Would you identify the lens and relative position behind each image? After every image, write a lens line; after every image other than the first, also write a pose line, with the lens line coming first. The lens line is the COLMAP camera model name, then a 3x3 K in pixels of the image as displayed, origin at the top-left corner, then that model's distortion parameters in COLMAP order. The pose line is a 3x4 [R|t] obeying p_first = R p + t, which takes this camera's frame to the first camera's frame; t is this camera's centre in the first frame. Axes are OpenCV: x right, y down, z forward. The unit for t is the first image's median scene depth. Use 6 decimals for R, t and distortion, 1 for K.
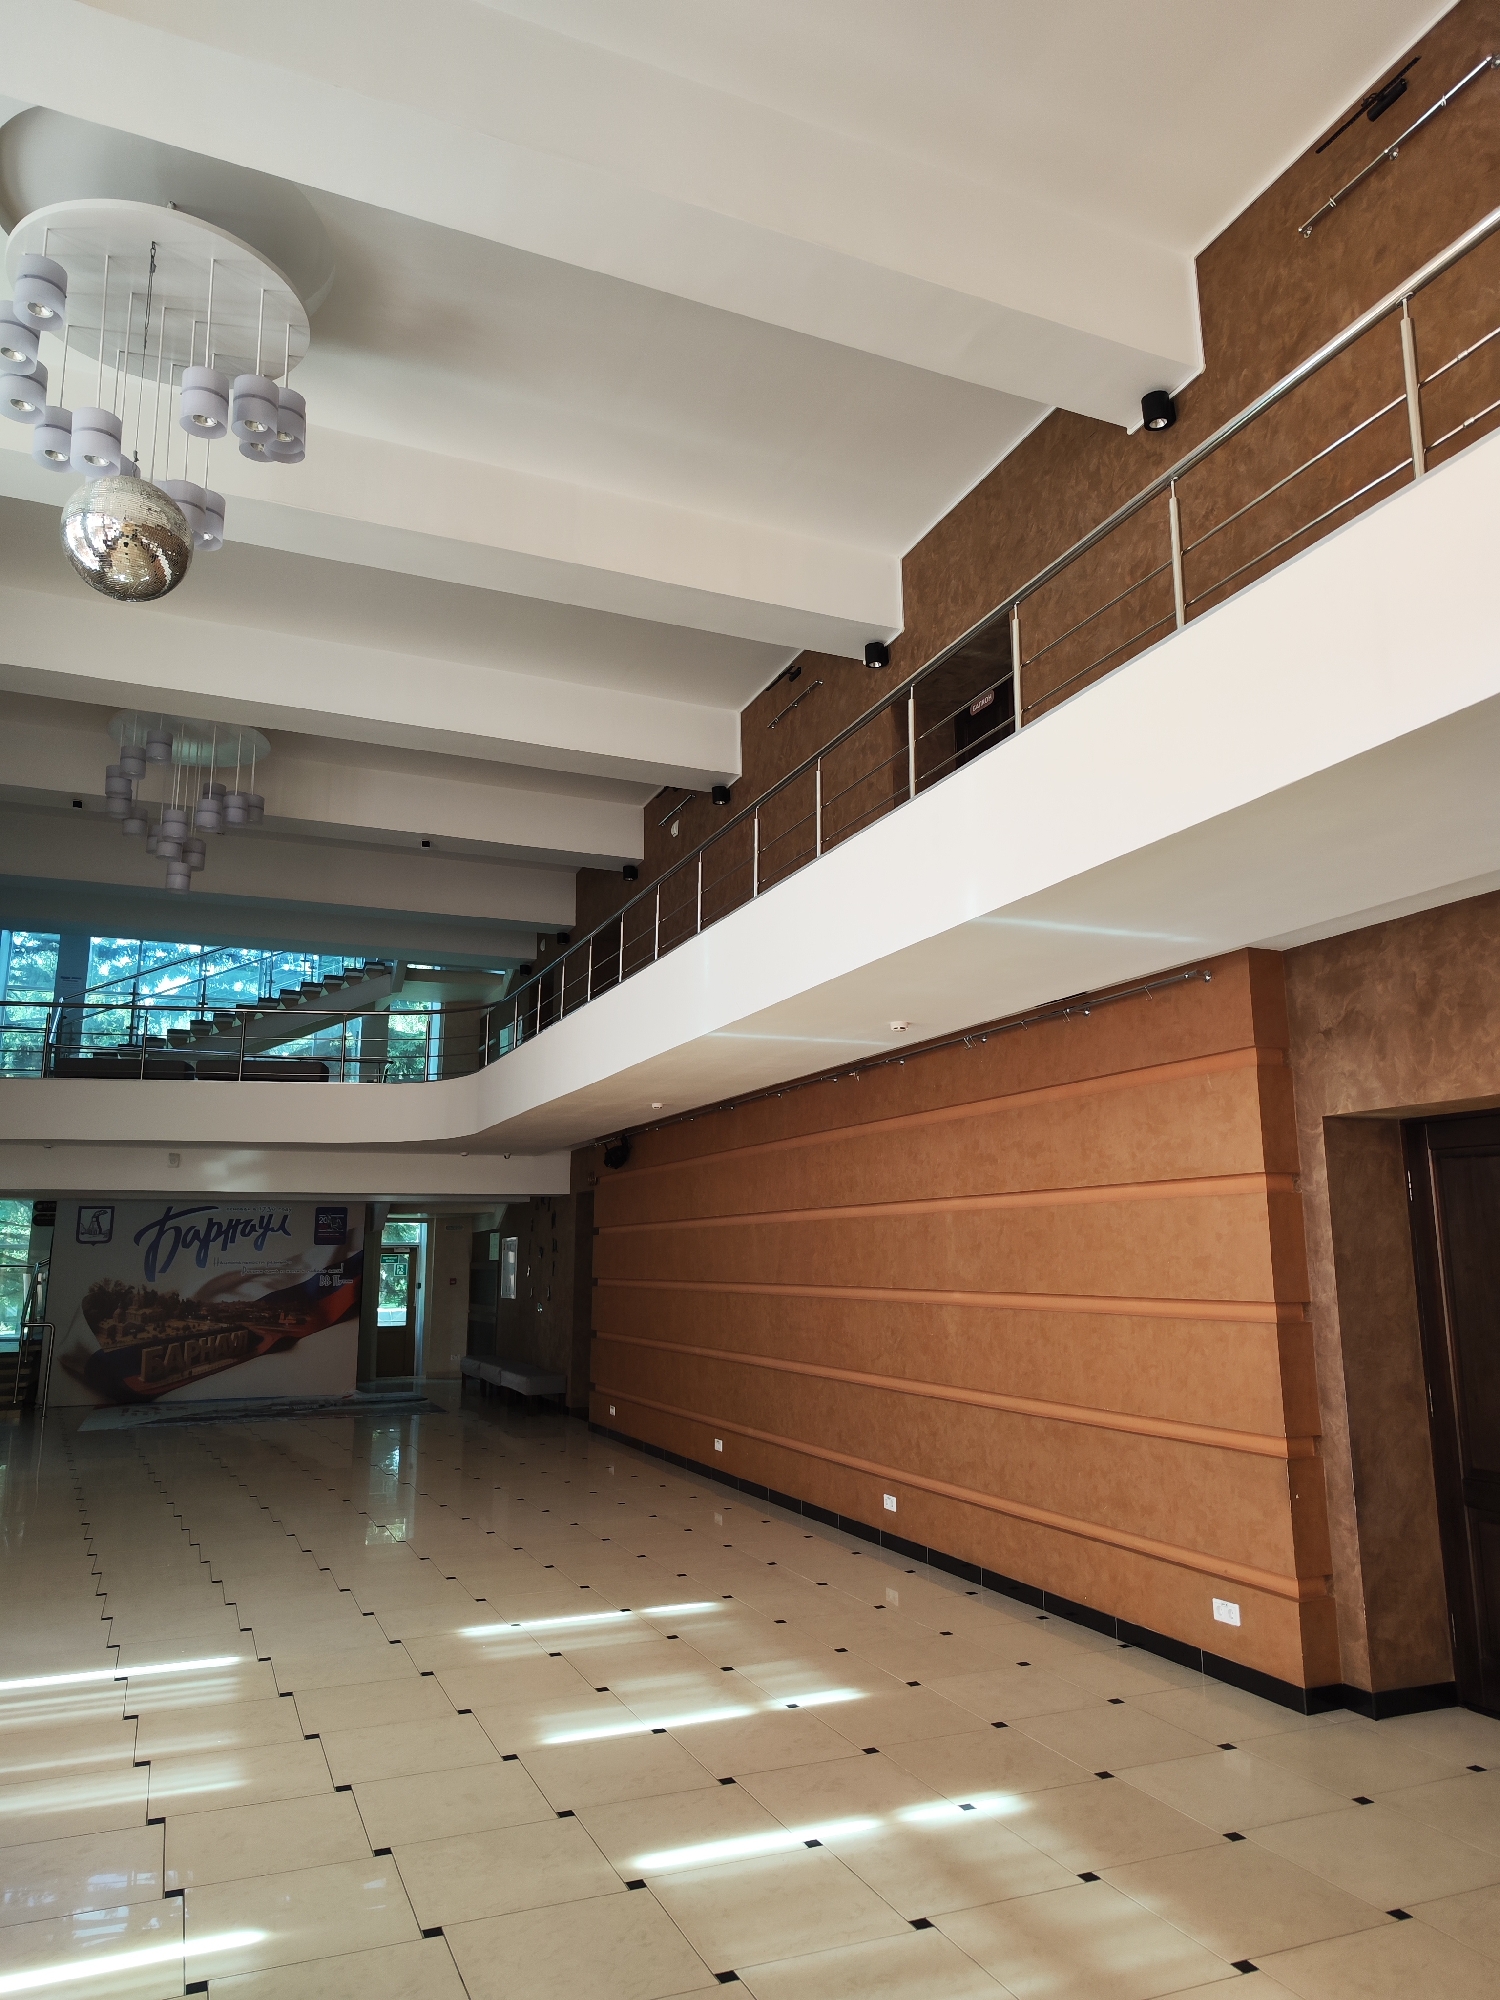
lens RADIAL K [[1226.8, 0, 750.0], [0, 1226.8, 1000.0], [0, 0, 1]] dist [0.001983, -0.010264]
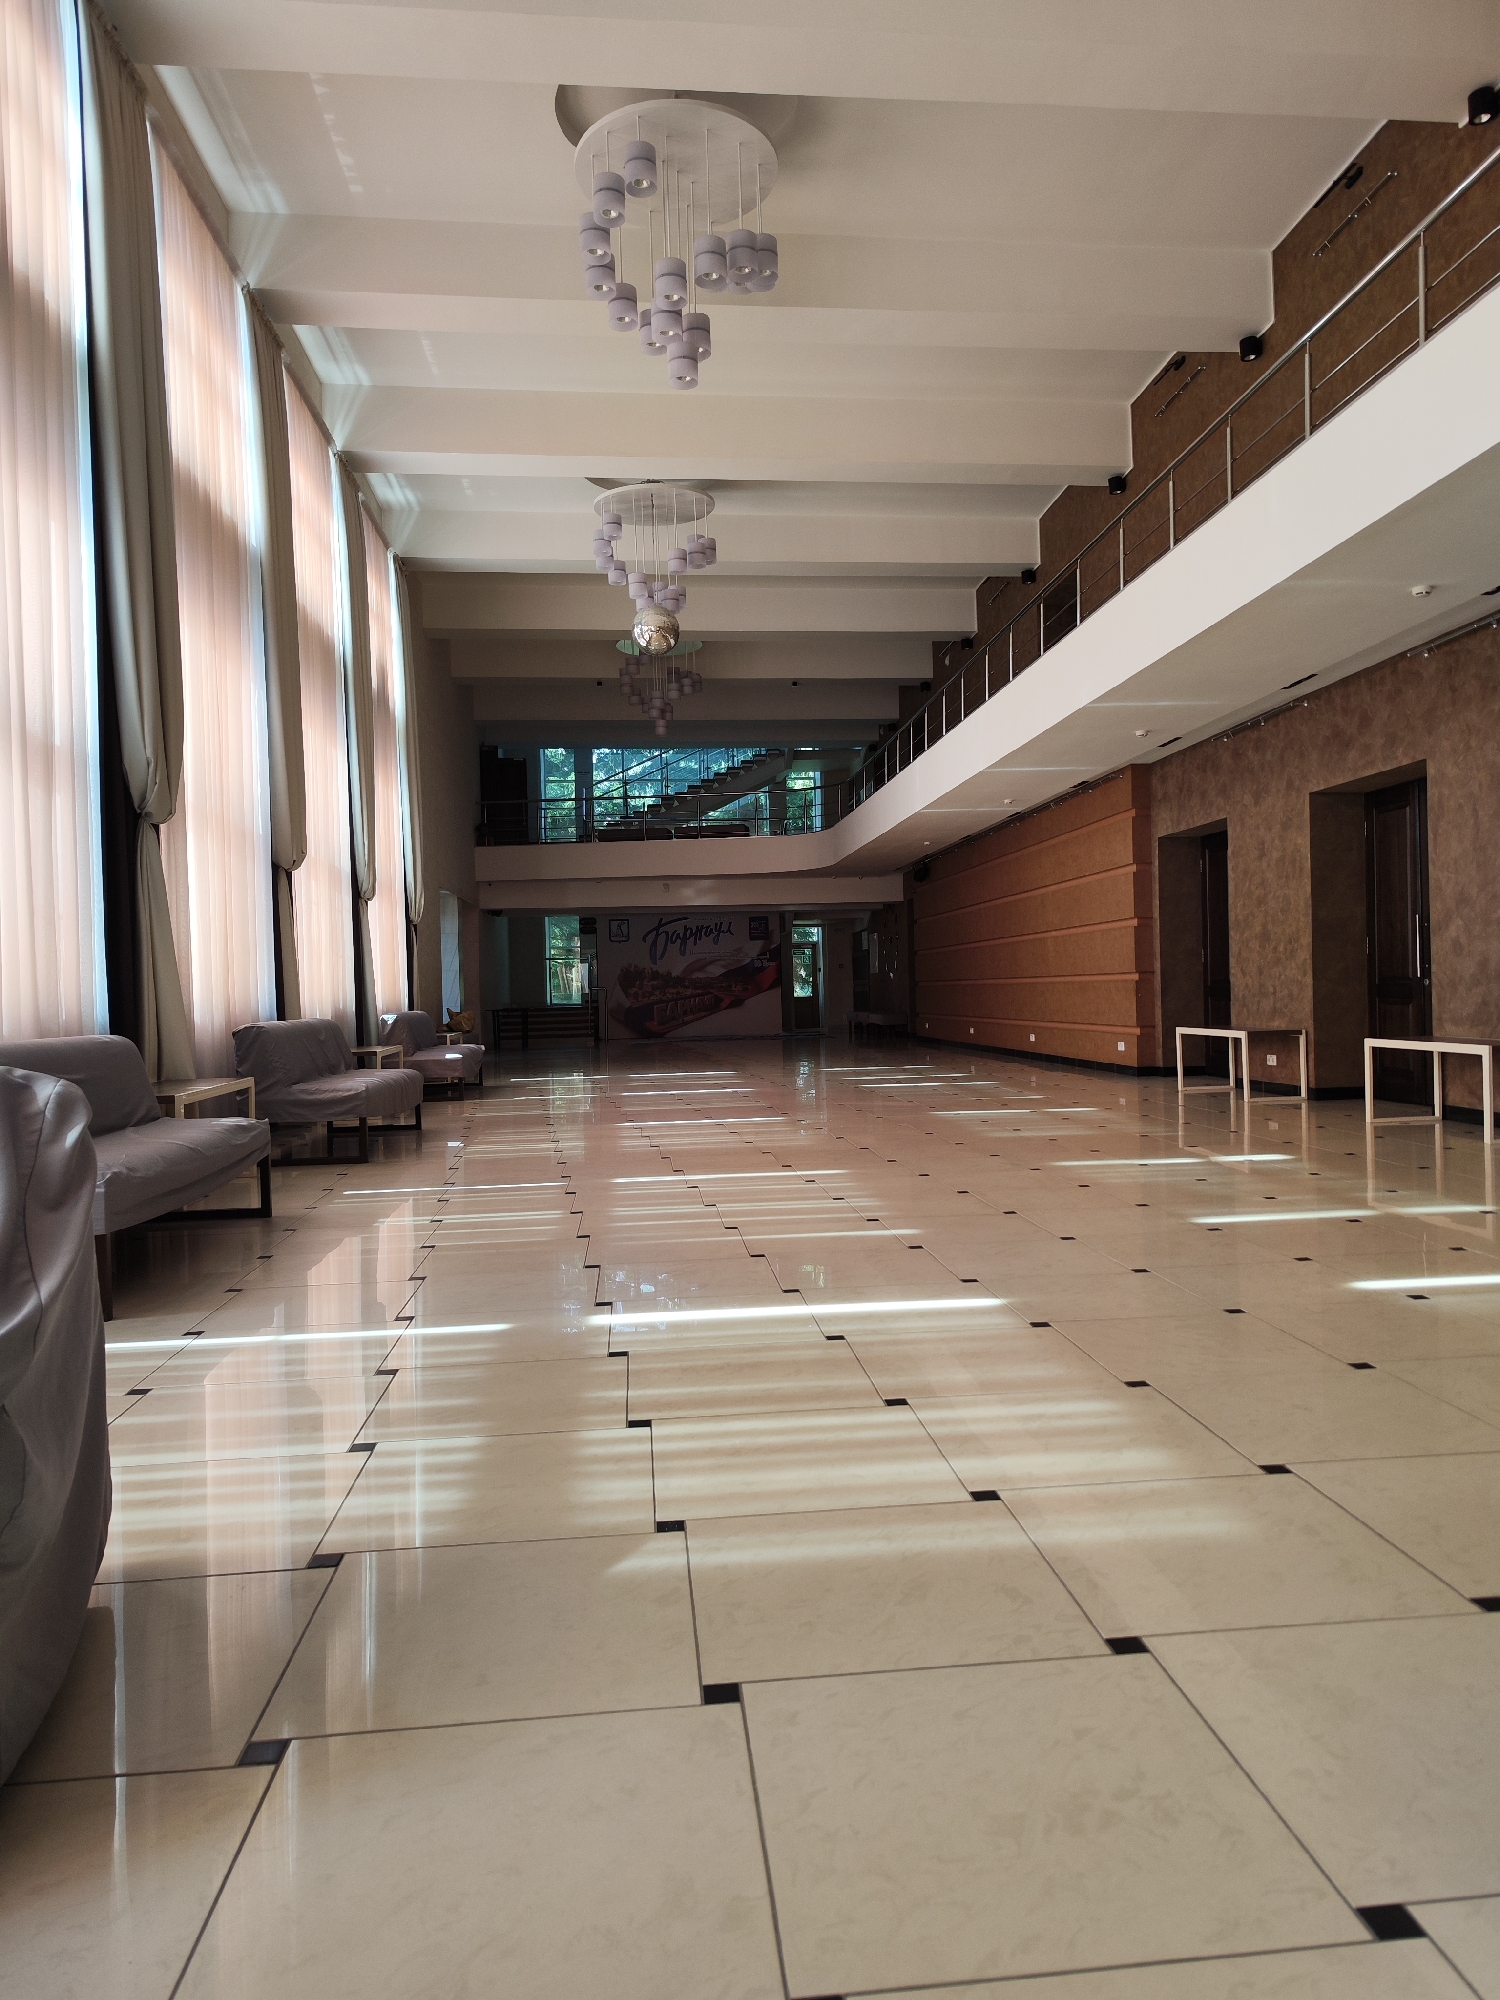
lens RADIAL K [[1226.8, 0, 750.0], [0, 1226.8, 1000.0], [0, 0, 1]] dist [0.001983, -0.010264]
pose [[0.944588, -0.010024, -0.328105, 0.151850], [0.081911, 0.975113, 0.206023, -0.044797], [0.317874, -0.221483, 0.921901, -0.441611]]
